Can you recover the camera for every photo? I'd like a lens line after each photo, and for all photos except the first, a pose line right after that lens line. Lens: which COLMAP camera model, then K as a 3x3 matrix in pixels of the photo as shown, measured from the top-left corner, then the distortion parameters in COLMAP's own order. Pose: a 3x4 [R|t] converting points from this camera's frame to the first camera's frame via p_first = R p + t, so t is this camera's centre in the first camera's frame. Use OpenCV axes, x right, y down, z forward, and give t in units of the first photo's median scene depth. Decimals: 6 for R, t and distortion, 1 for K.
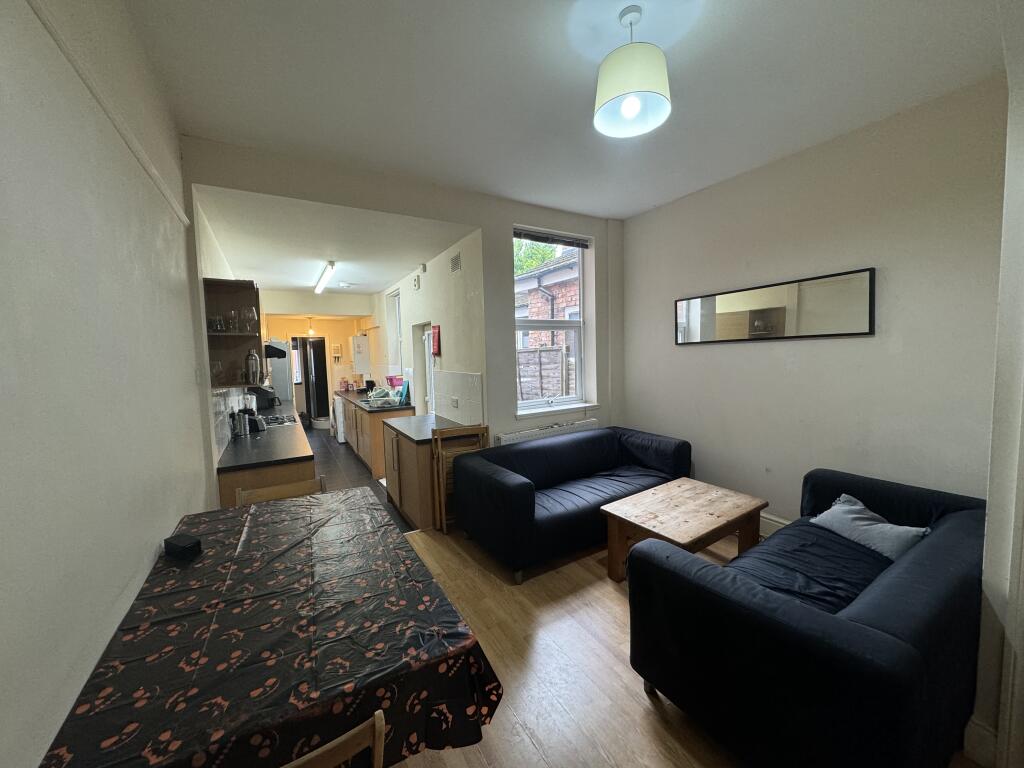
lens RADIAL K [[405.2, 0, 511.6], [0, 405.2, 382.2], [0, 0, 1]] dist [-0.000160, -0.000070]
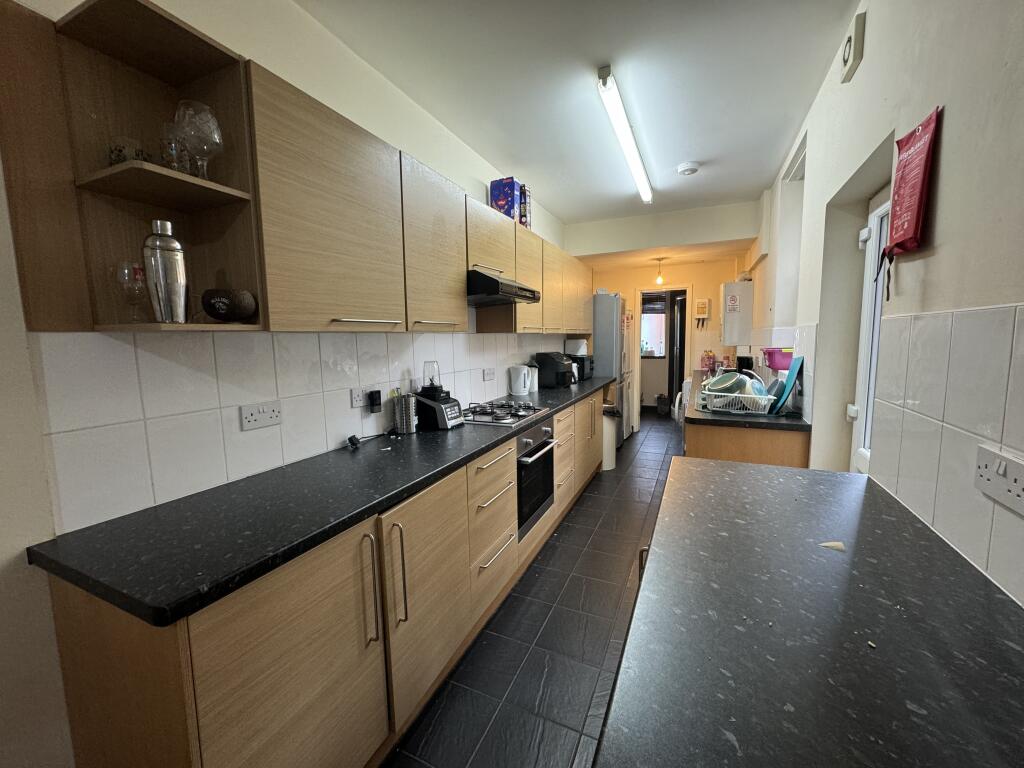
lens RADIAL K [[405.2, 0, 513.9], [0, 405.2, 380.7], [0, 0, 1]] dist [-0.000160, -0.000070]
pose [[0.577632, 0.100125, -0.810133, -0.094221], [-0.059548, 0.994973, 0.080512, 0.004058], [0.814122, 0.001735, 0.580691, 0.541465]]
